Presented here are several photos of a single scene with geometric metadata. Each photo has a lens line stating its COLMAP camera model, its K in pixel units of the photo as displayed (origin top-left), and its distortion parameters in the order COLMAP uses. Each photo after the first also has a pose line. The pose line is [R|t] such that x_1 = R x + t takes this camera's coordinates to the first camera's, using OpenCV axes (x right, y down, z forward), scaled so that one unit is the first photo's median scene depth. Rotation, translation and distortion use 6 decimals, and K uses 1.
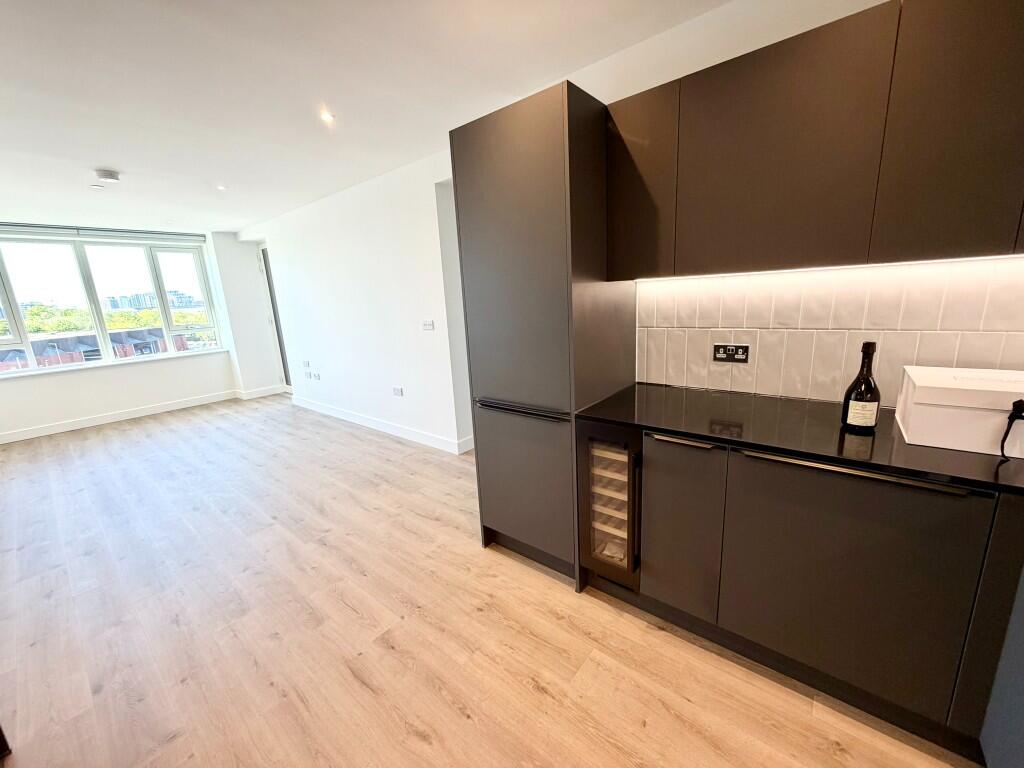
lens RADIAL K [[407.4, 0, 510.6], [0, 407.4, 386.0], [0, 0, 1]] dist [-0.001473, -0.000073]
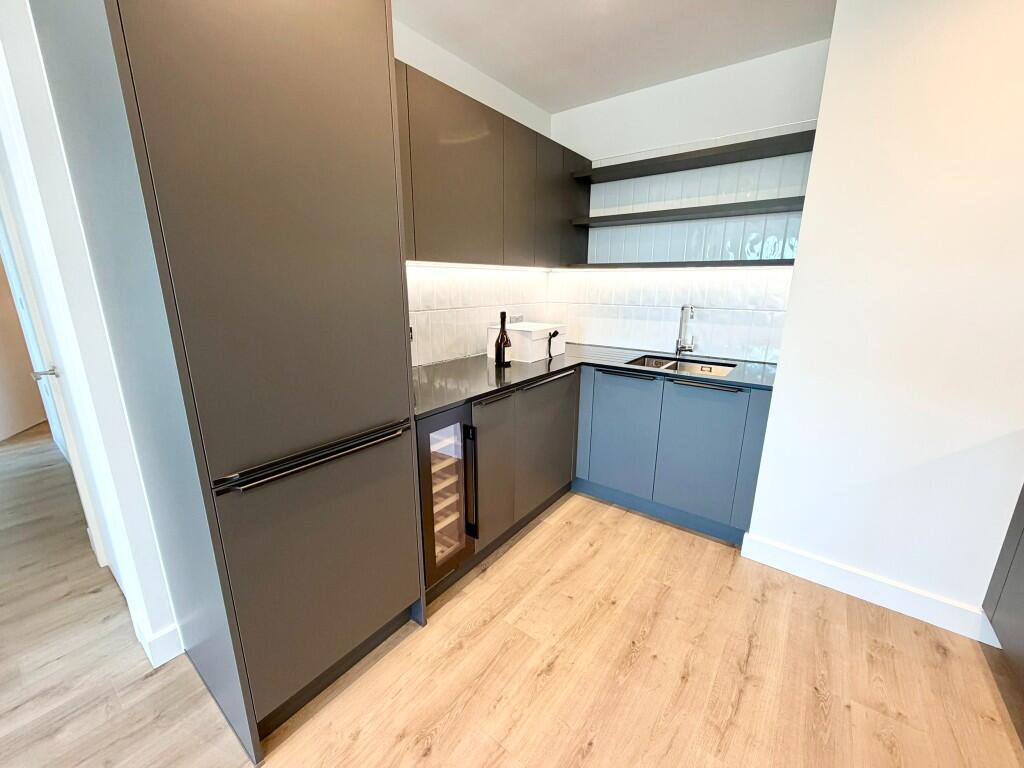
lens RADIAL K [[411.3, 0, 509.1], [0, 411.3, 379.4], [0, 0, 1]] dist [-0.000312, -0.000164]
pose [[-0.048630, -0.176366, 0.983123, -0.731215], [0.222070, 0.957742, 0.182798, -0.126301], [-0.973817, 0.227212, -0.007409, 0.881057]]
